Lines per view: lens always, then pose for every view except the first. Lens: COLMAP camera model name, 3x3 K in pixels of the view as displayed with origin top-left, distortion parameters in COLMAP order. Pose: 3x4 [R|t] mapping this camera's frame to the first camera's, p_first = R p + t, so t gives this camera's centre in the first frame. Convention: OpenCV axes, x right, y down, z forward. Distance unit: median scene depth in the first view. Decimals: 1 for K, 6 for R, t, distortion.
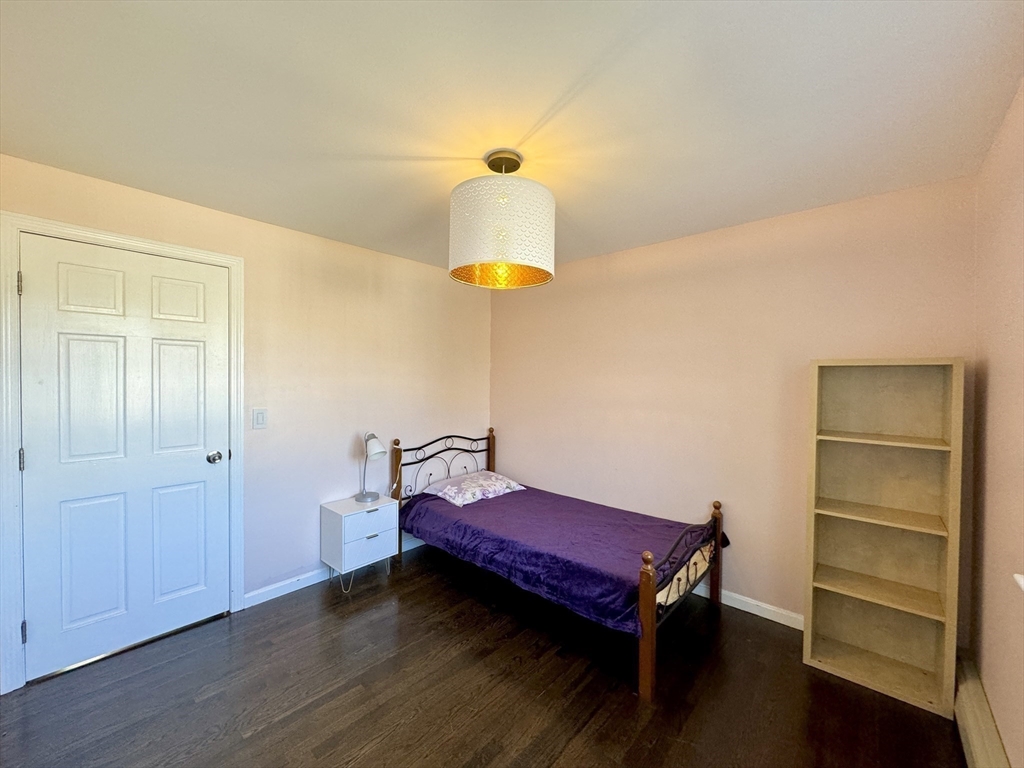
lens RADIAL K [[406.7, 0, 510.9], [0, 406.7, 384.1], [0, 0, 1]] dist [-0.001306, 0.000267]
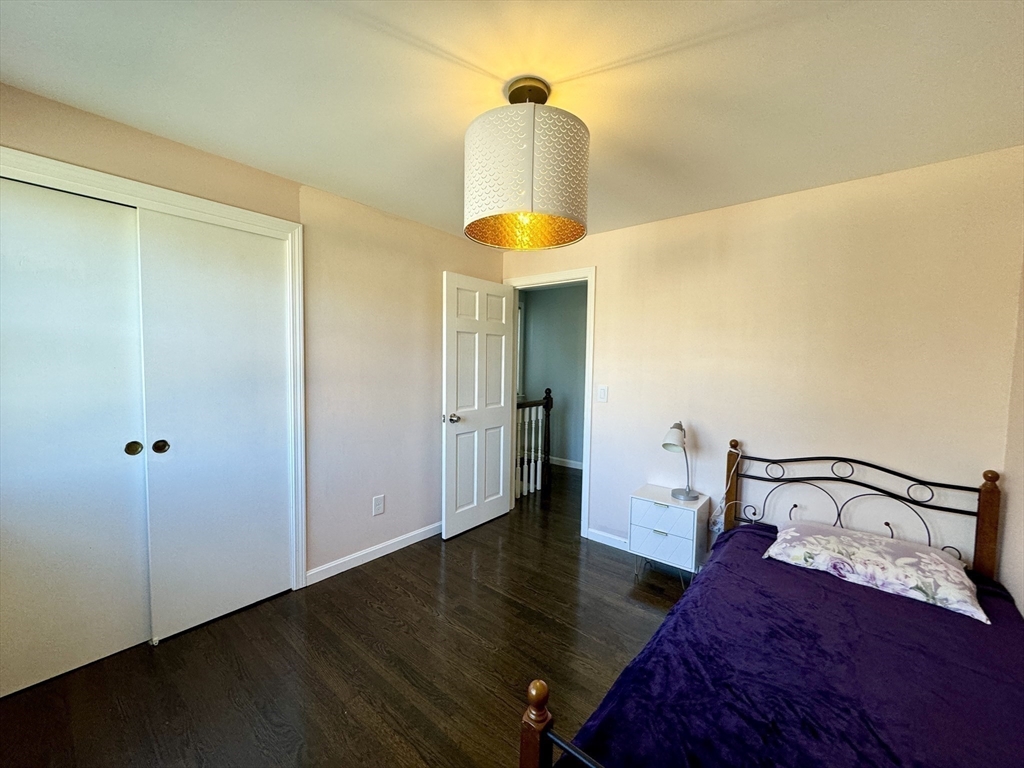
lens RADIAL K [[406.7, 0, 510.6], [0, 406.7, 384.9], [0, 0, 1]] dist [-0.001306, 0.000267]
pose [[0.038821, 0.044829, -0.998240, 0.465489], [-0.034640, 0.998453, 0.043492, 0.010360], [0.998646, 0.032891, 0.040313, 0.520006]]
